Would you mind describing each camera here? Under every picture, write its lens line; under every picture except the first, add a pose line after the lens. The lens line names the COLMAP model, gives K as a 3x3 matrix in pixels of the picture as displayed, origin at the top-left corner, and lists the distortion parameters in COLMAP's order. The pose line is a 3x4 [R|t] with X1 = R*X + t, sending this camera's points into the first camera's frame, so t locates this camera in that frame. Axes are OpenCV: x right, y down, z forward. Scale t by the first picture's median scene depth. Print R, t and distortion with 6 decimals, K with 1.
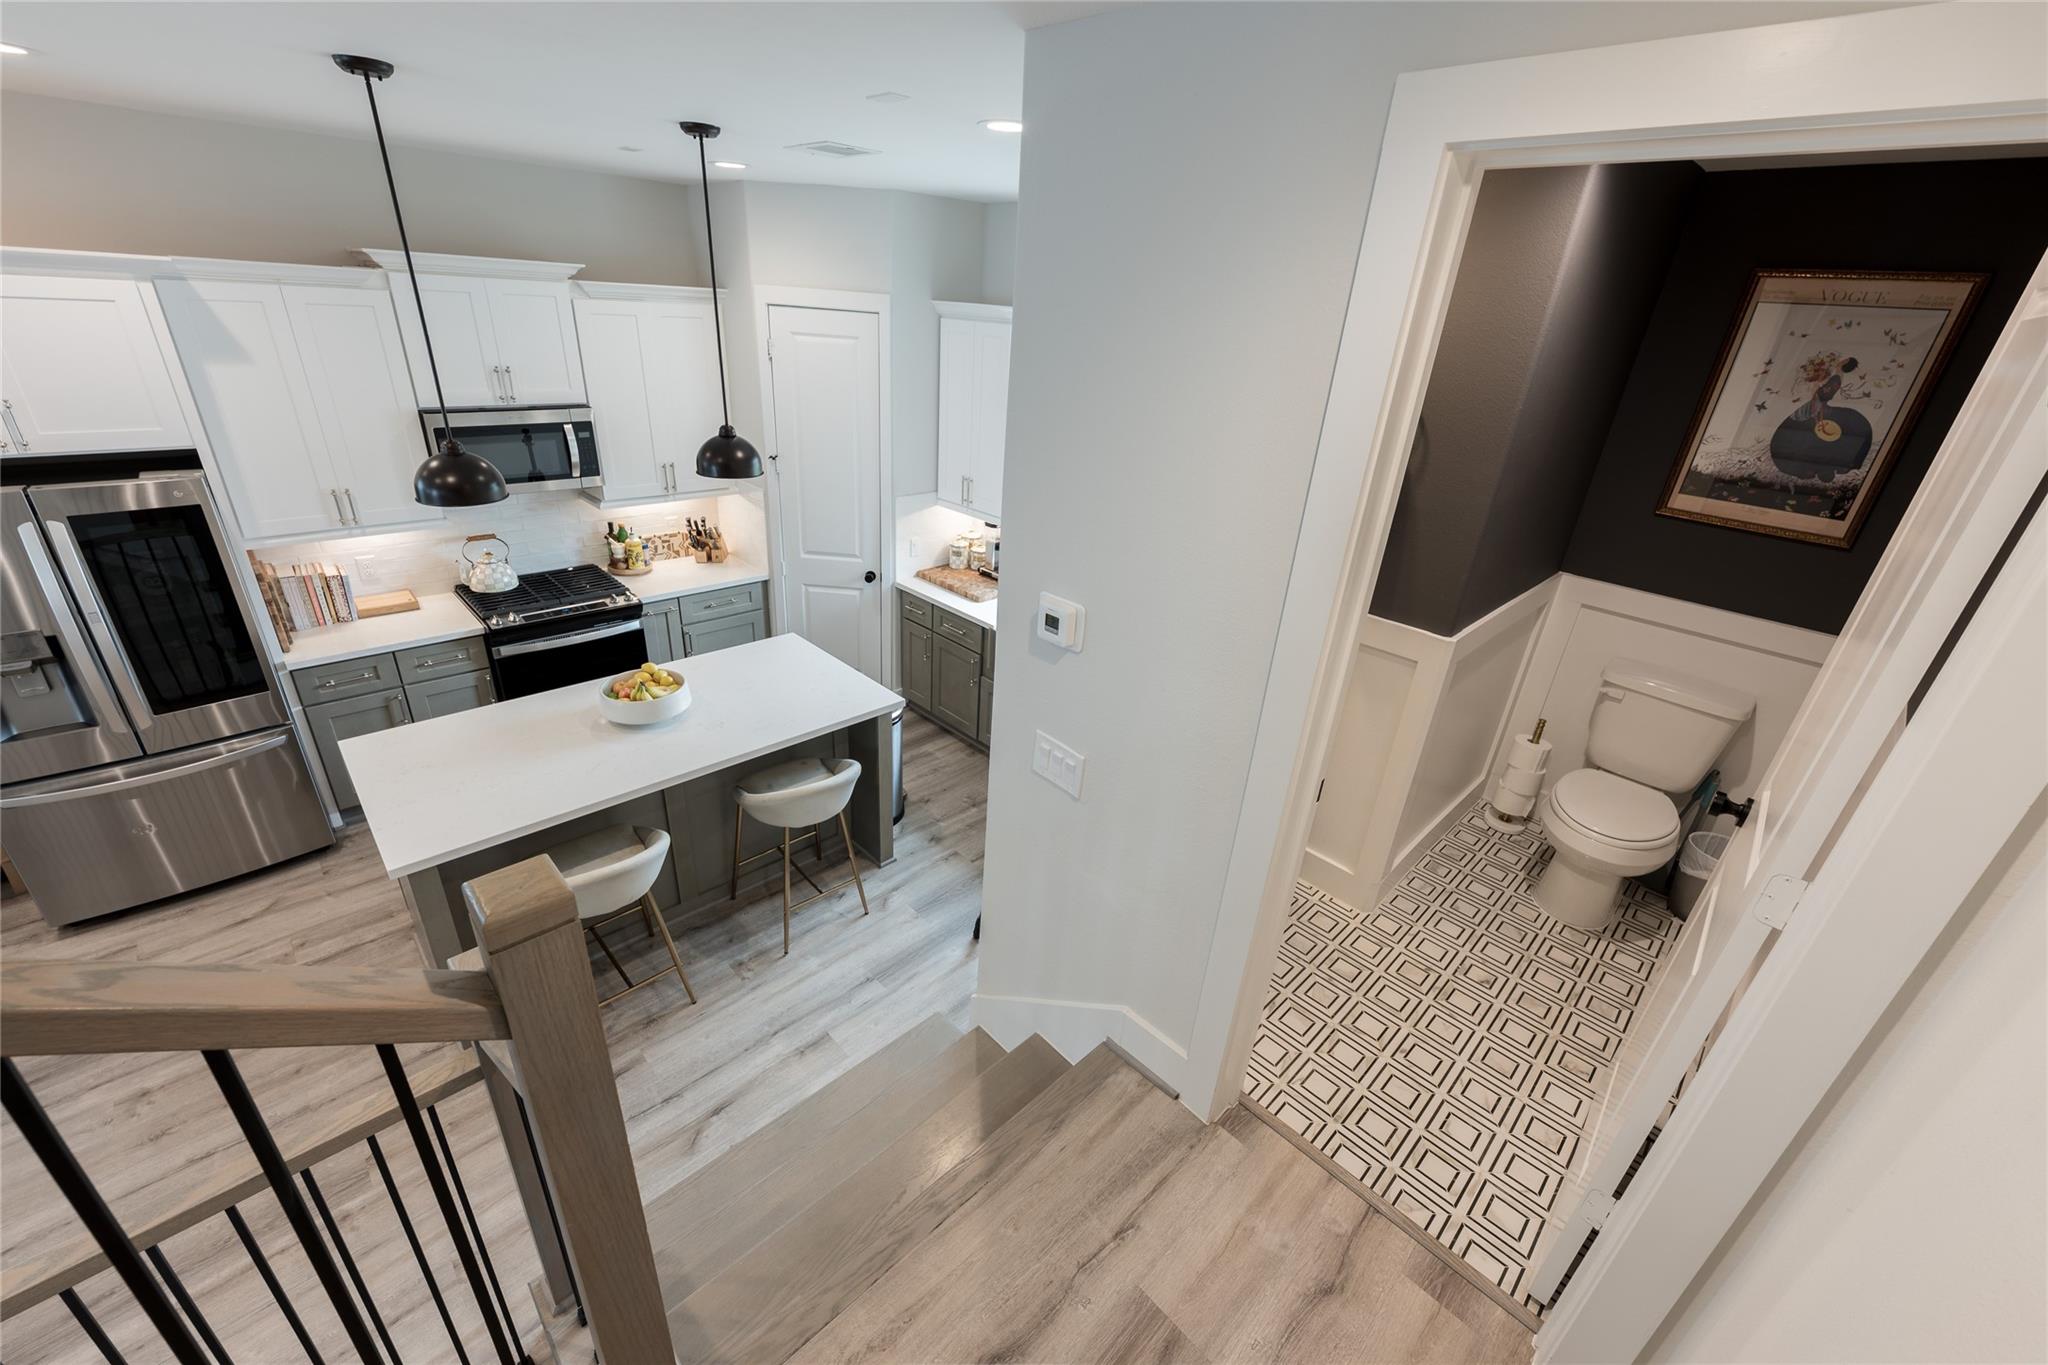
lens RADIAL K [[807.9, 0, 1022.6], [0, 807.9, 671.9], [0, 0, 1]] dist [-0.000952, 0.000130]
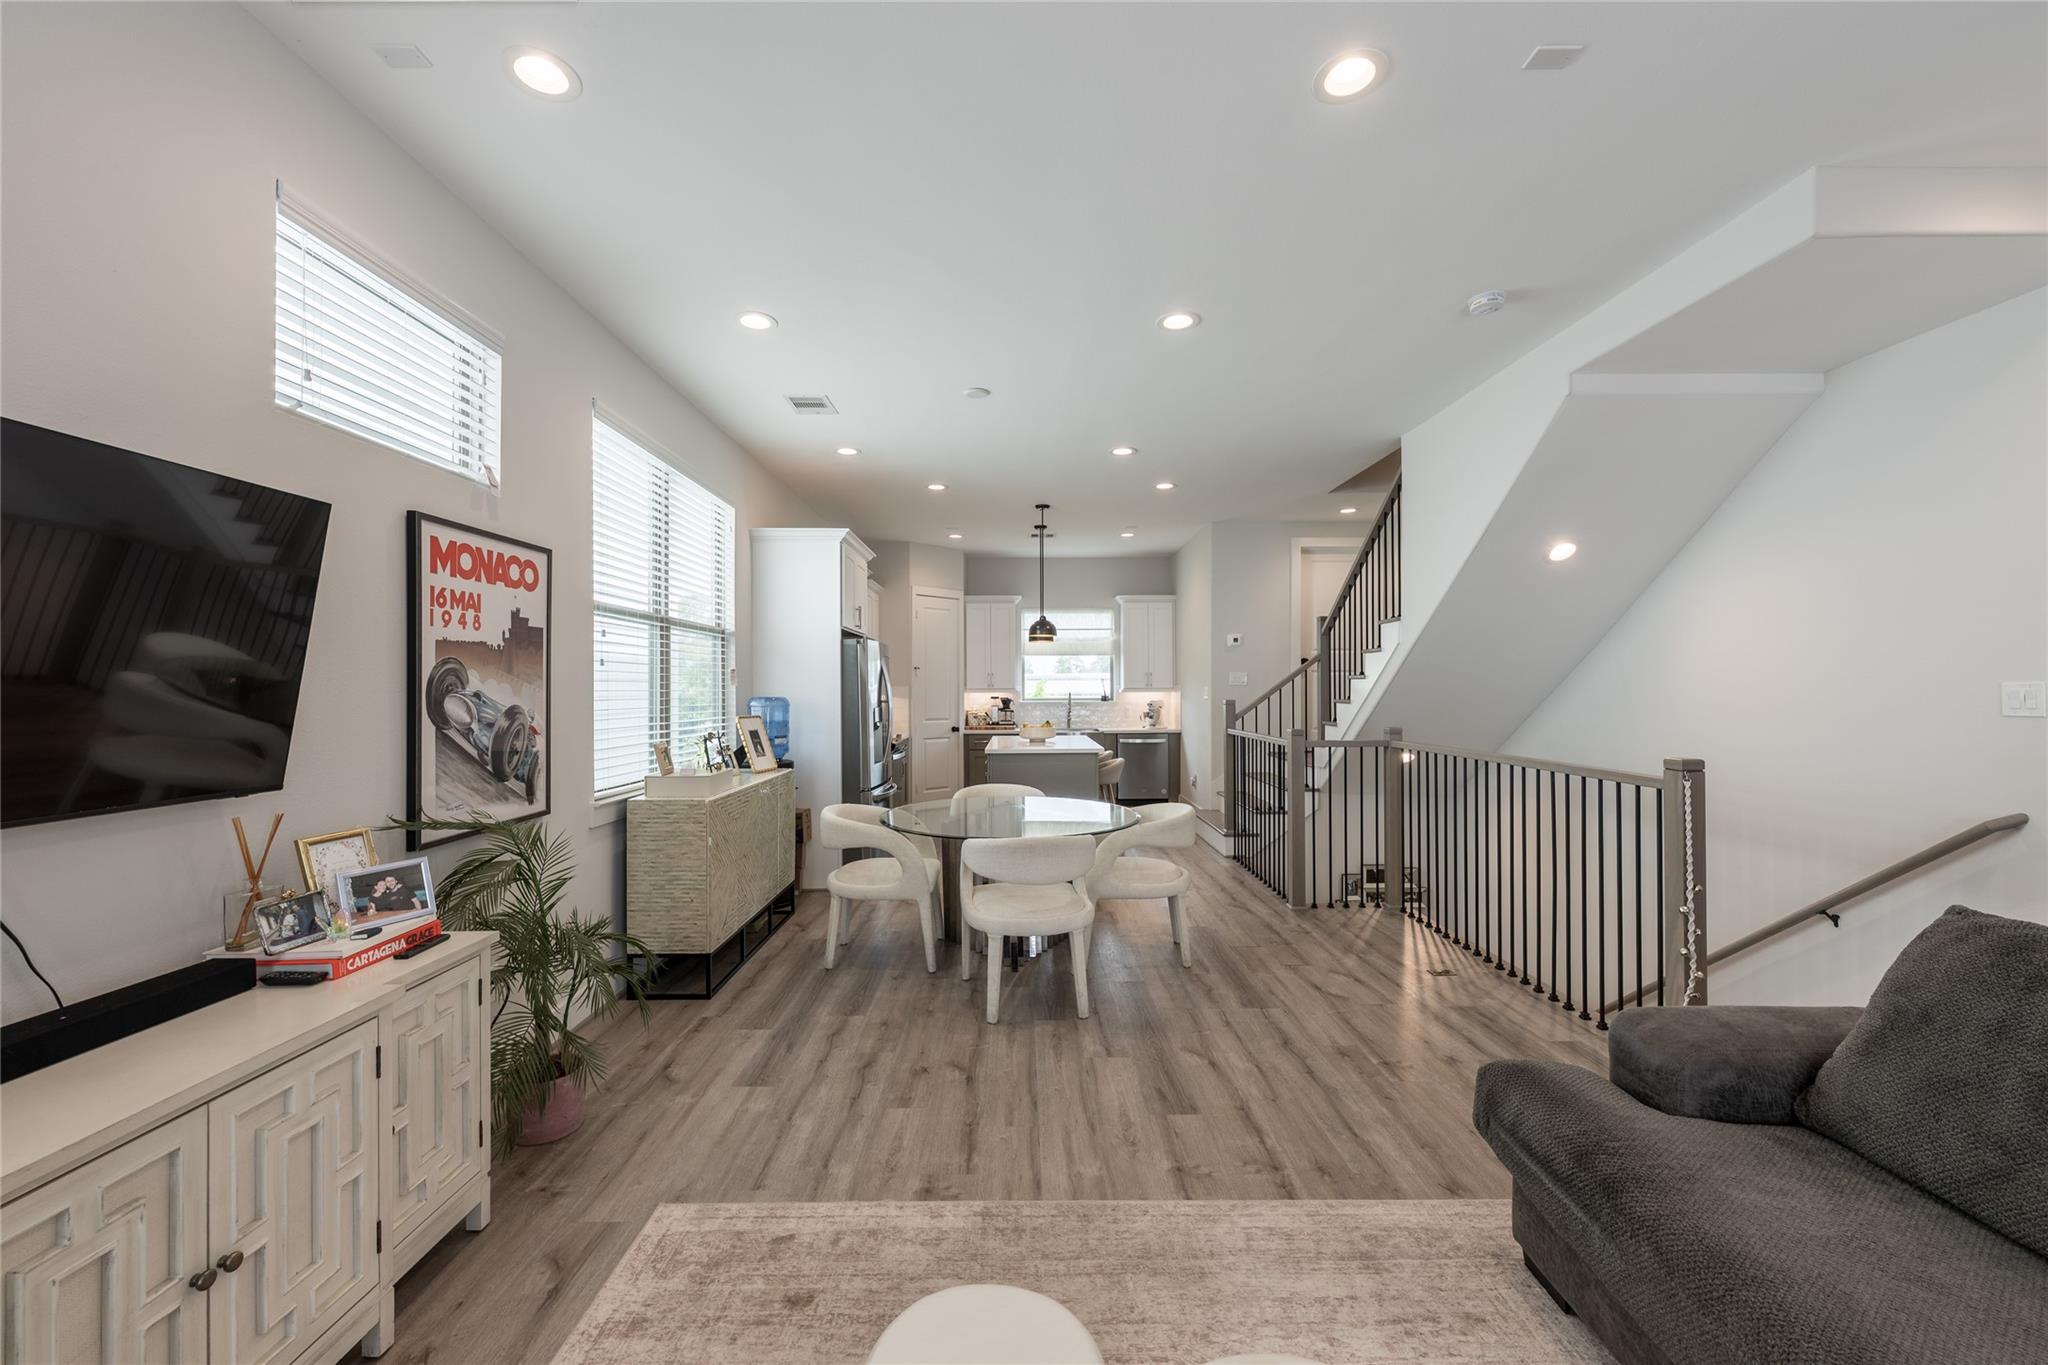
lens RADIAL K [[807.9, 0, 1022.6], [0, 807.9, 671.9], [0, 0, 1]] dist [-0.000952, 0.000130]
pose [[0.695533, -0.052778, 0.716553, -2.801534], [0.342685, 0.900924, -0.266275, 0.617258], [-0.631507, 0.430755, 0.644709, -0.685716]]
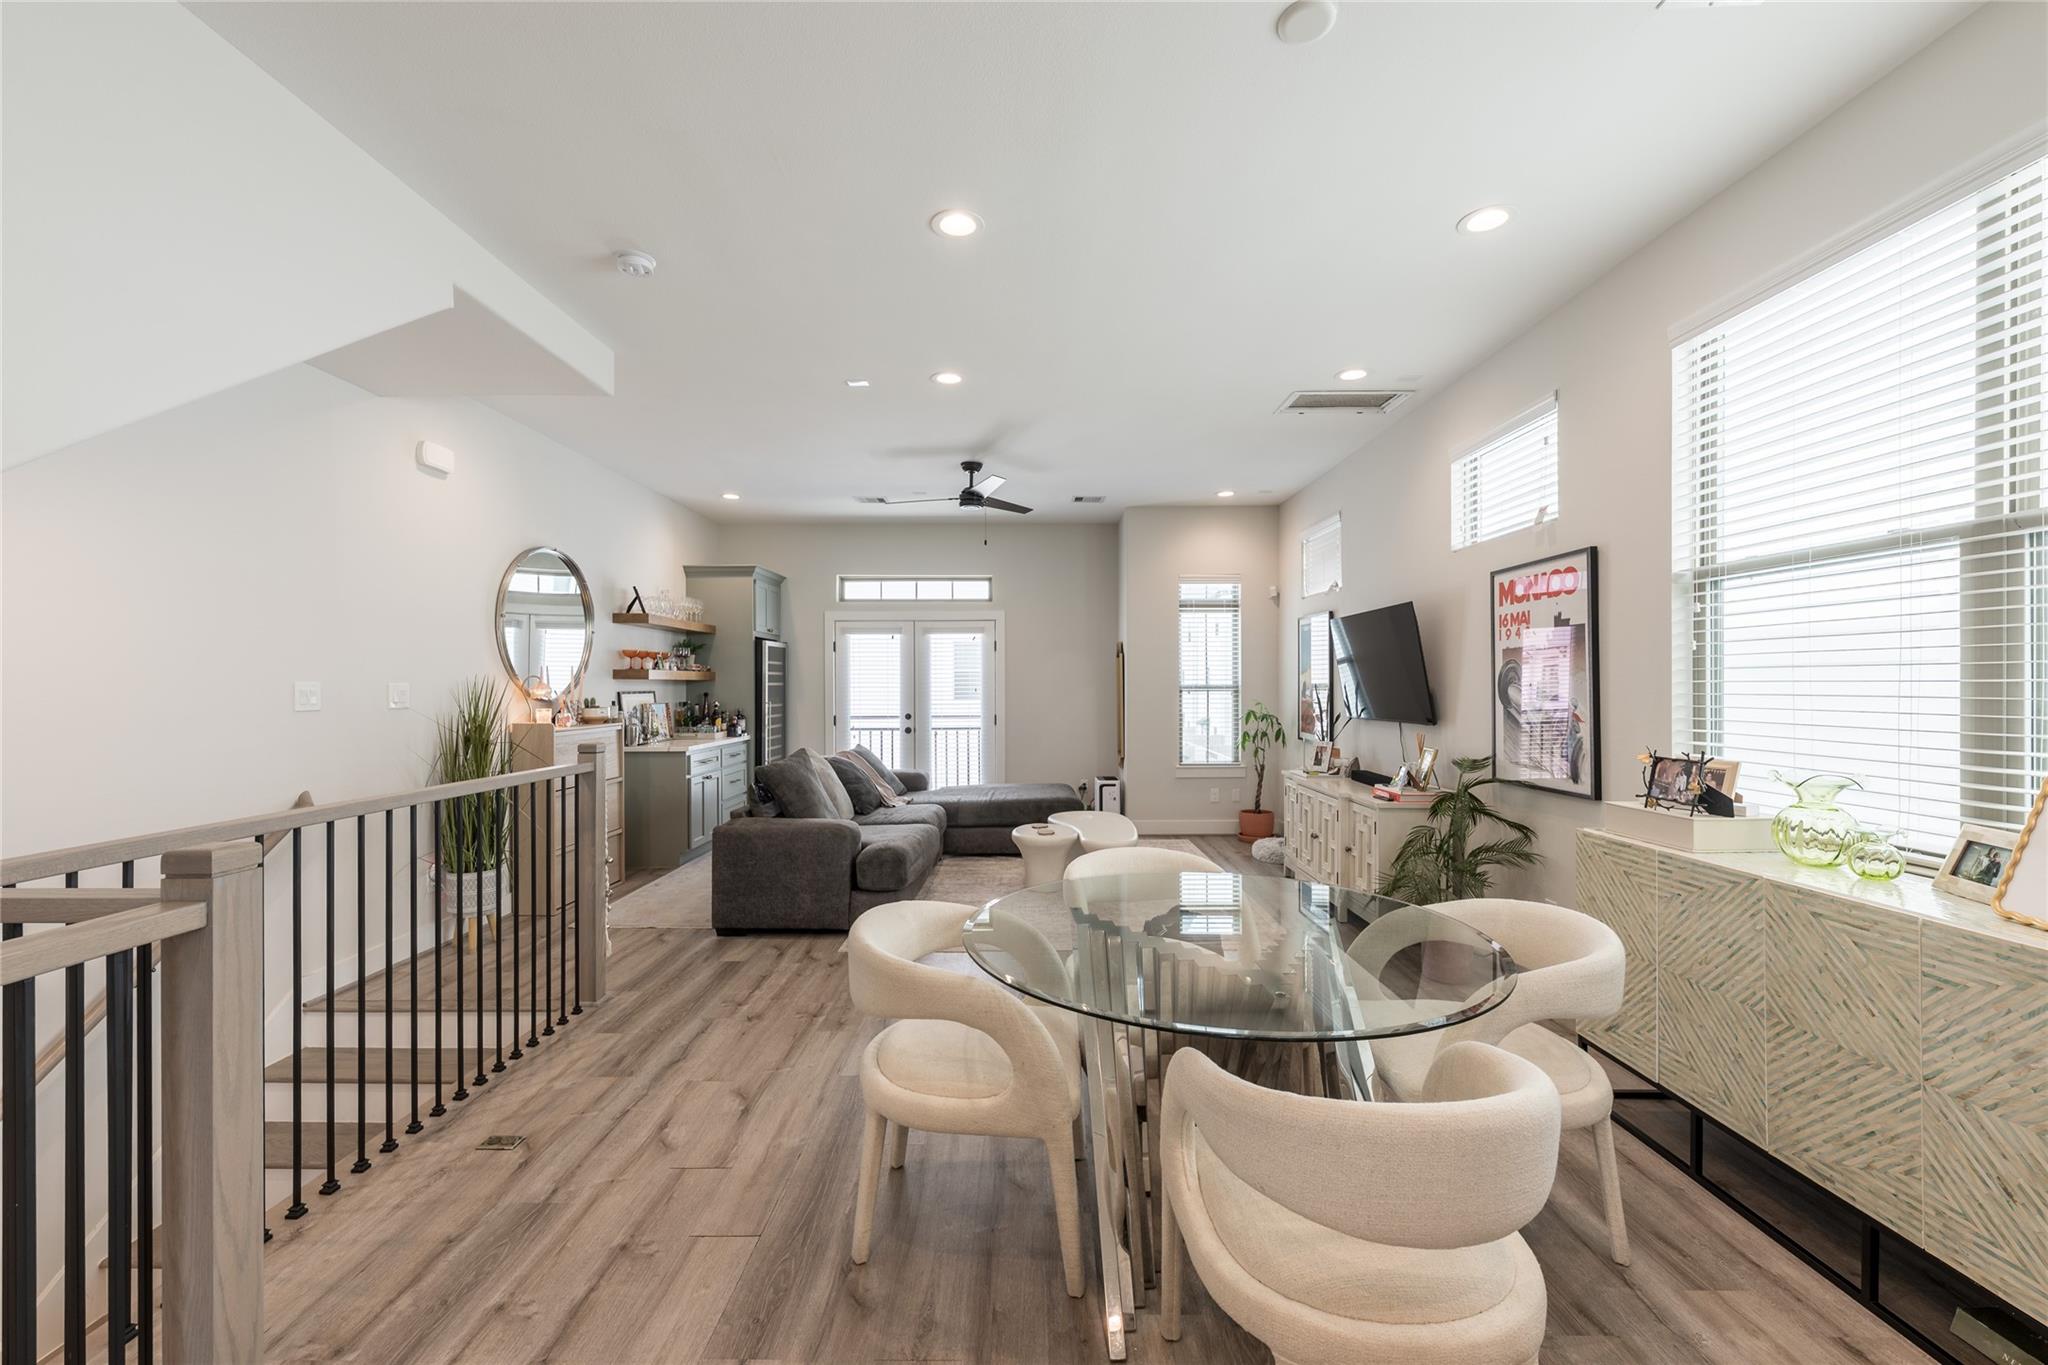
lens RADIAL K [[814.5, 0, 1017.9], [0, 814.5, 685.7], [0, 0, 1]] dist [0.000527, 0.000421]
pose [[-0.707330, -0.063522, -0.704023, -0.866644], [-0.333355, 0.908228, 0.252974, 0.050598], [0.623344, 0.413626, -0.663593, 0.867648]]
